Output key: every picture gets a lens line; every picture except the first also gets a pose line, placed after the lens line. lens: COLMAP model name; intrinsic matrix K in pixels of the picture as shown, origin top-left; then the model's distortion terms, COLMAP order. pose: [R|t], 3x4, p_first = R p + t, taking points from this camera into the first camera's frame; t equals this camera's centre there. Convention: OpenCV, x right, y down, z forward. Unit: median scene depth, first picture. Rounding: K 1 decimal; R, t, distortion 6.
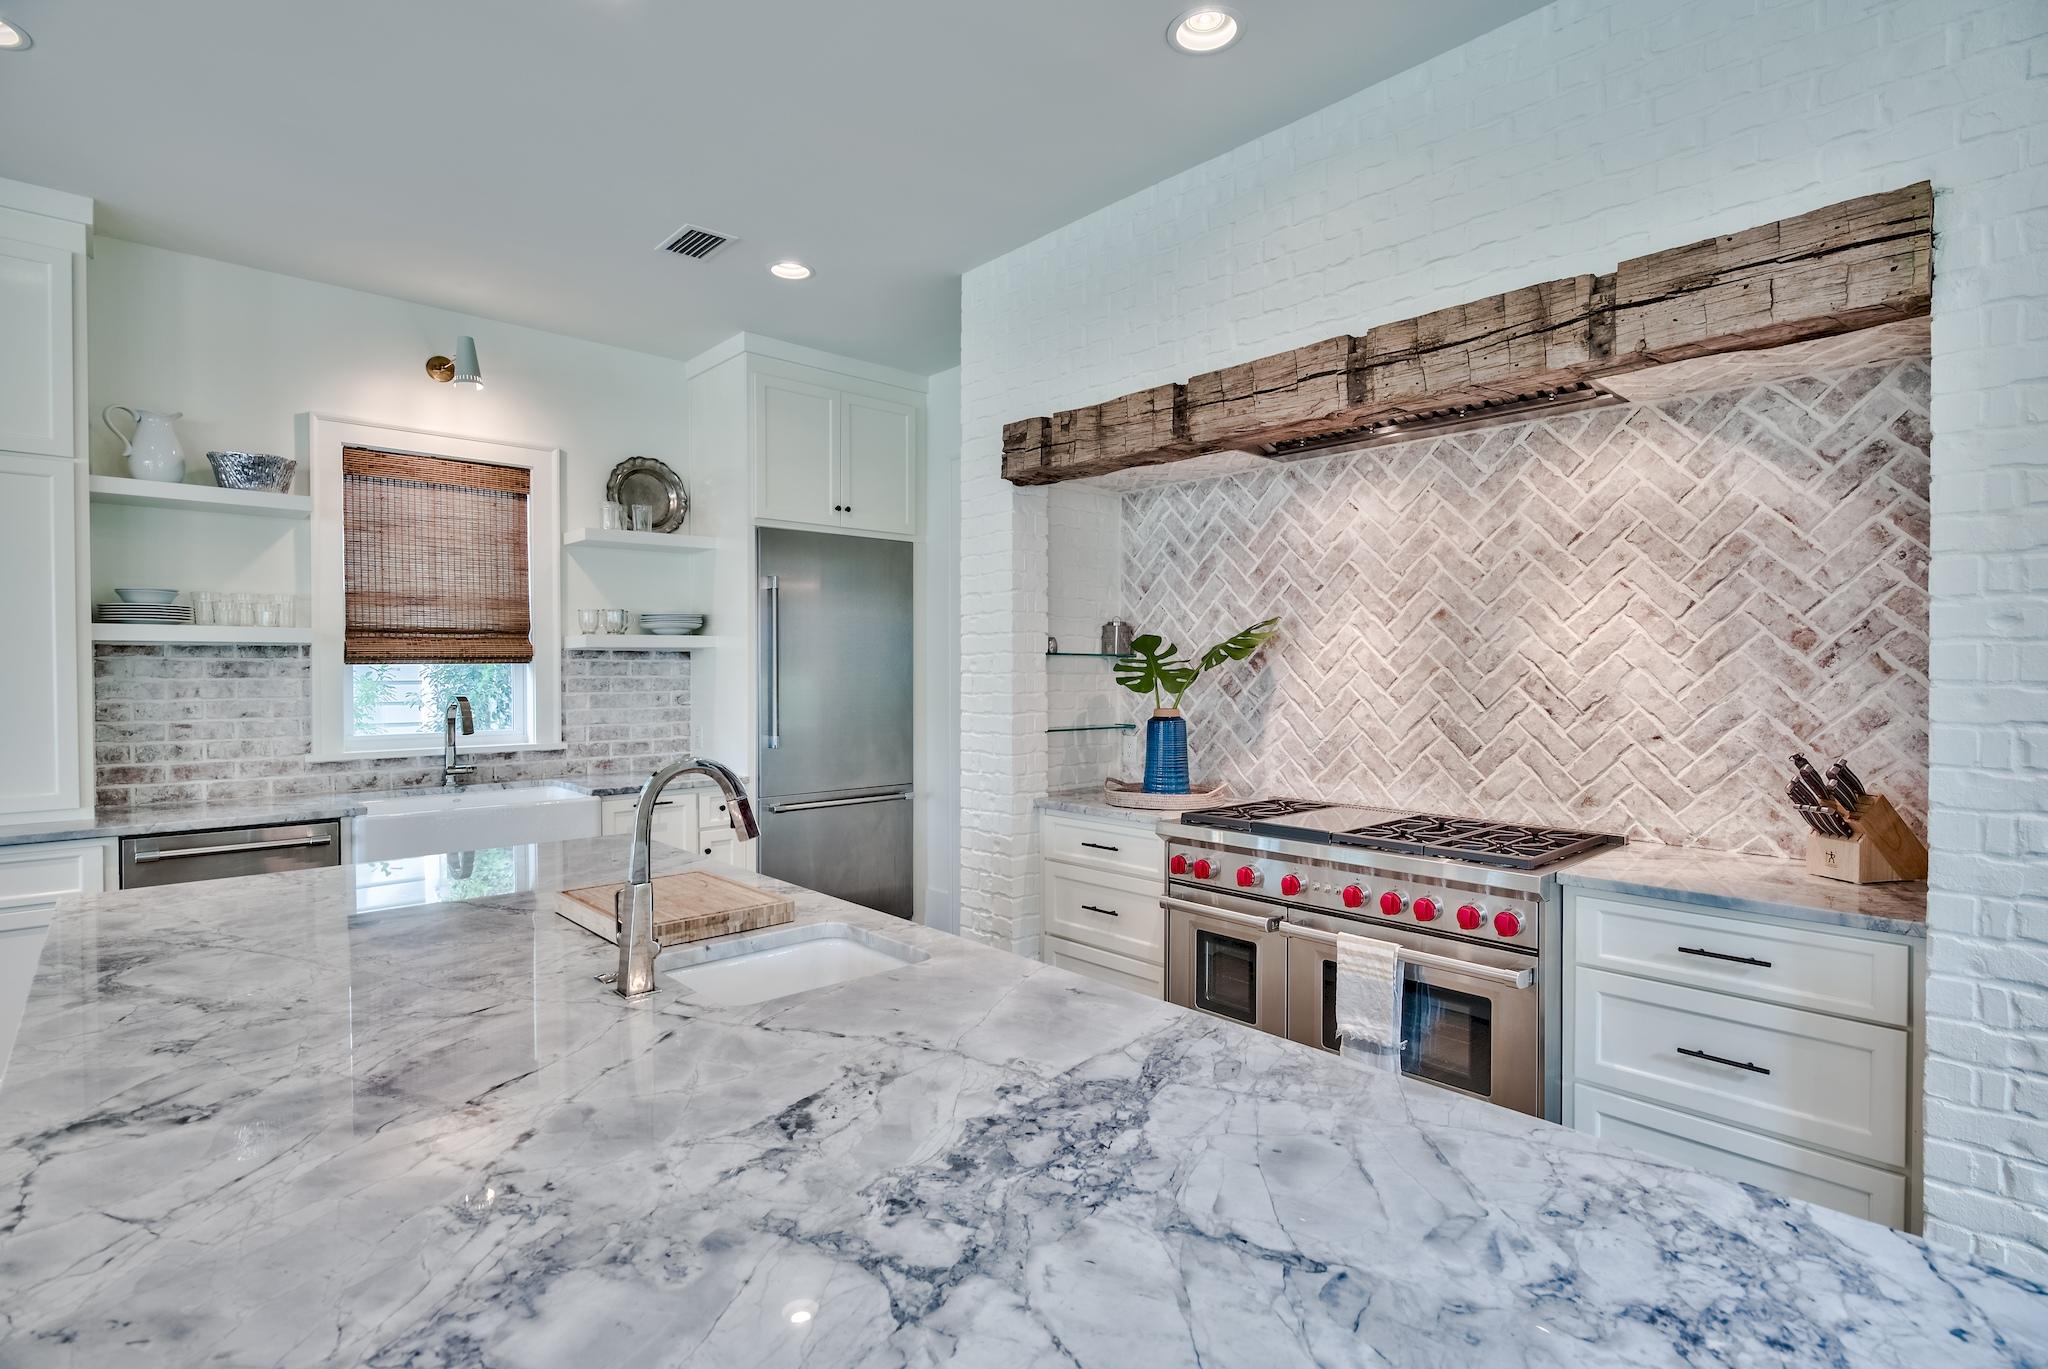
lens RADIAL K [[1021.9, 0, 1028.0], [0, 1021.9, 684.3], [0, 0, 1]] dist [-0.002739, -0.001231]
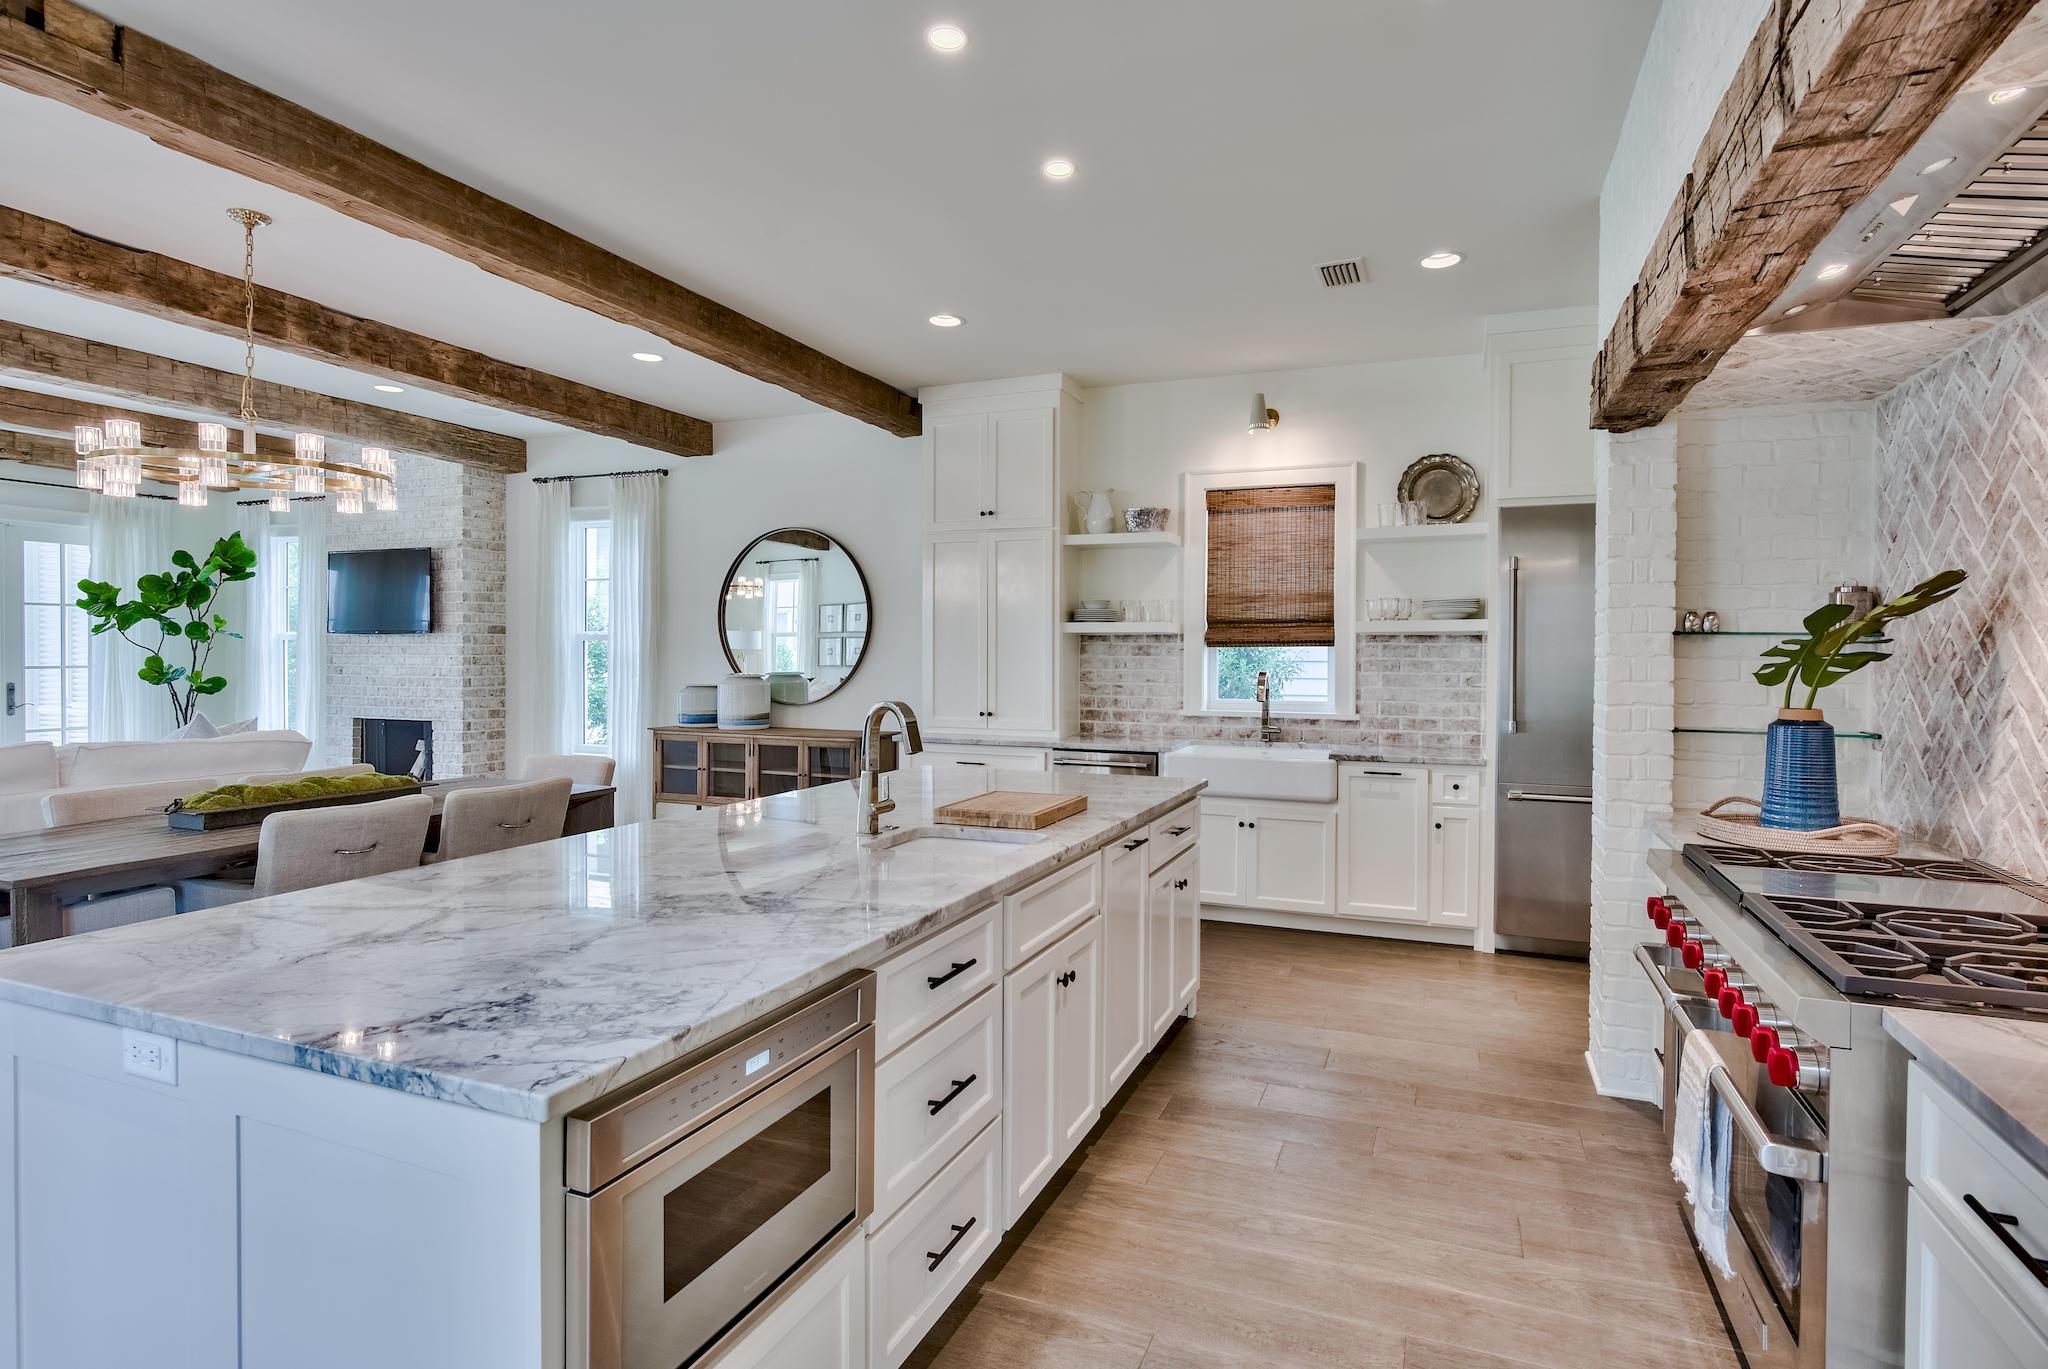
lens RADIAL K [[1021.9, 0, 1034.6], [0, 1021.9, 667.1], [0, 0, 1]] dist [-0.002739, -0.001231]
pose [[0.422184, 0.017258, -0.906346, 0.517177], [-0.019679, 0.999758, 0.009870, -0.001439], [0.906297, 0.013669, 0.422421, 0.205872]]
